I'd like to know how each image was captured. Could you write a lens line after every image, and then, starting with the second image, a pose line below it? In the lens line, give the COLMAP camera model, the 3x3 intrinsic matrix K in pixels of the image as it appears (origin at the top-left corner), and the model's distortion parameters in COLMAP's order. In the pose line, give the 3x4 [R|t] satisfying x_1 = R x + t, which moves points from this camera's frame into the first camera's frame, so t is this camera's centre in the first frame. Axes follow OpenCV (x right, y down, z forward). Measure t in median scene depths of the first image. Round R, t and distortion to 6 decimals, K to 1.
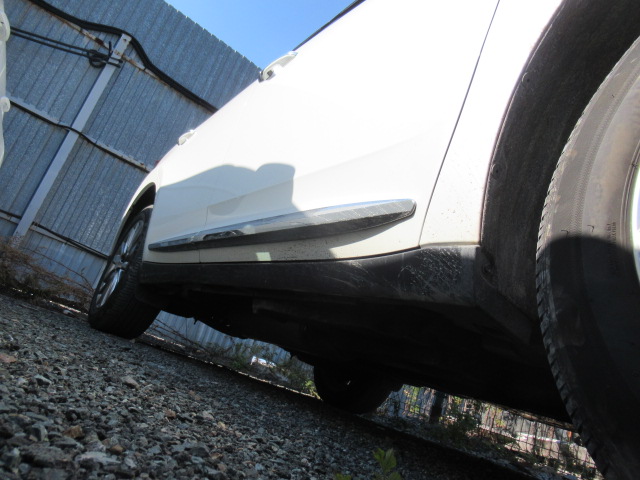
lens RADIAL K [[478.9, 0, 320.3], [0, 478.9, 241.0], [0, 0, 1]] dist [-0.006808, 0.007602]
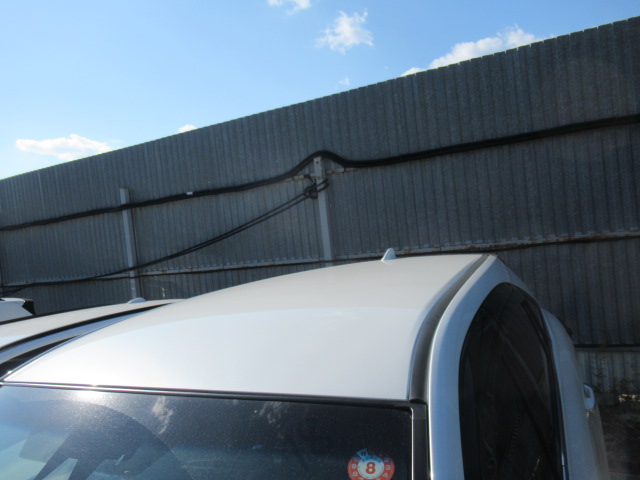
lens RADIAL K [[478.9, 0, 317.8], [0, 478.9, 240.0], [0, 0, 1]] dist [-0.006808, 0.007602]
pose [[0.405816, -0.346768, -0.845615, 0.471813], [0.501454, 0.858008, -0.111199, -0.153650], [0.764106, -0.378911, 0.522082, 0.381235]]
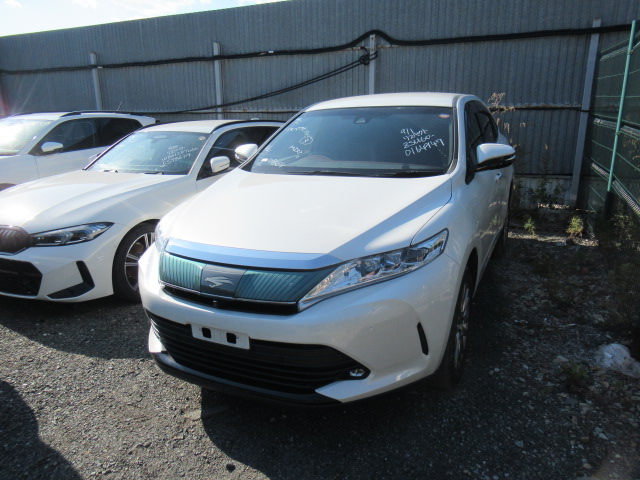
lens RADIAL K [[478.9, 0, 319.7], [0, 478.9, 239.1], [0, 0, 1]] dist [-0.006808, 0.007602]
pose [[0.455217, -0.089075, -0.885914, 0.877308], [0.420583, 0.898494, 0.125773, -0.104507], [0.784785, -0.429855, 0.446473, -0.119712]]
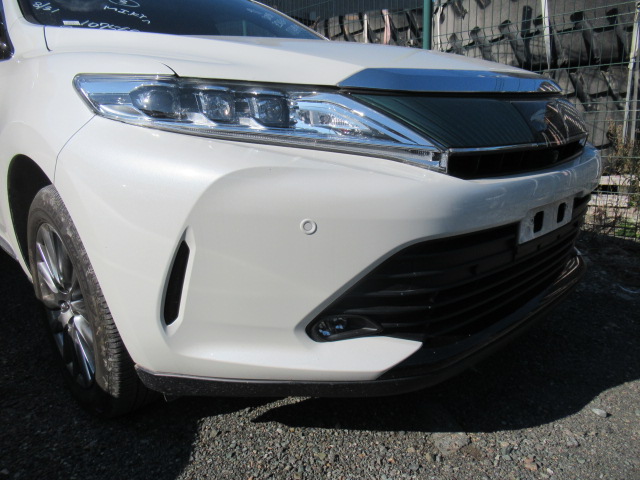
lens RADIAL K [[478.9, 0, 318.4], [0, 478.9, 243.2], [0, 0, 1]] dist [-0.006808, 0.007602]
pose [[0.931498, -0.362257, 0.032884, 0.261332], [0.287792, 0.789258, 0.542445, -0.170642], [-0.222459, -0.495823, 0.839447, -0.229546]]
